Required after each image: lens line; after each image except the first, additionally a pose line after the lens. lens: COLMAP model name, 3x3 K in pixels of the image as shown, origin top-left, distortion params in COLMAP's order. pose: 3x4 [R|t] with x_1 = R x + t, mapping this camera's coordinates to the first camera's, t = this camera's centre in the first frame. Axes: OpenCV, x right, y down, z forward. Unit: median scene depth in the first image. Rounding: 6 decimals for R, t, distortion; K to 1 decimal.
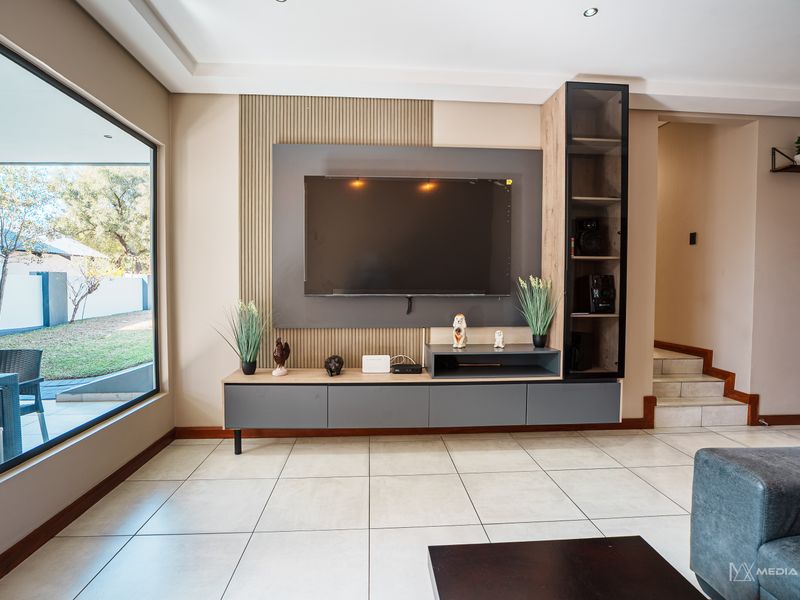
lens RADIAL K [[381.0, 0, 400.0], [0, 381.0, 300.0], [0, 0, 1]] dist [0.000086, 0.000009]
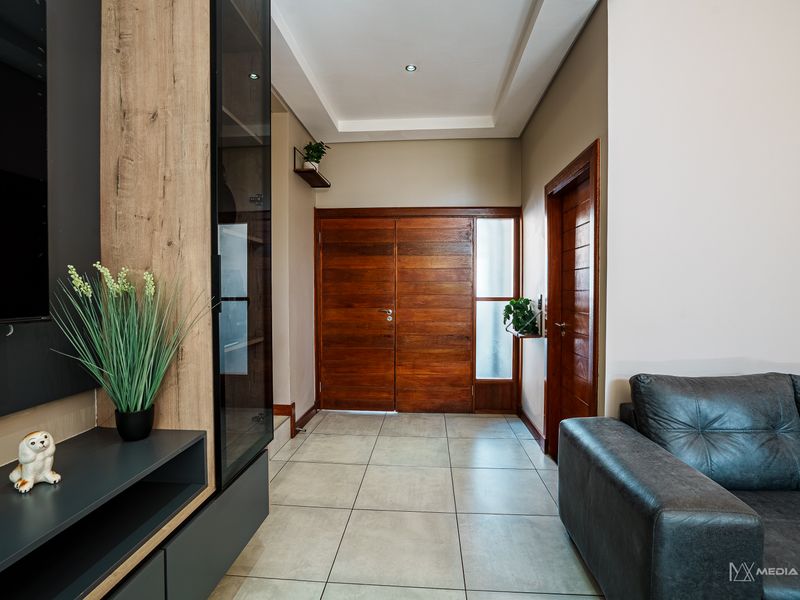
lens RADIAL K [[405.6, 0, 400.0], [0, 405.6, 300.0], [0, 0, 1]] dist [-0.044318, 0.018002]
pose [[0.144649, -0.028001, 0.989087, -0.014292], [0.037290, 0.999044, 0.022829, -0.024459], [-0.988780, 0.033581, 0.145555, 0.650963]]
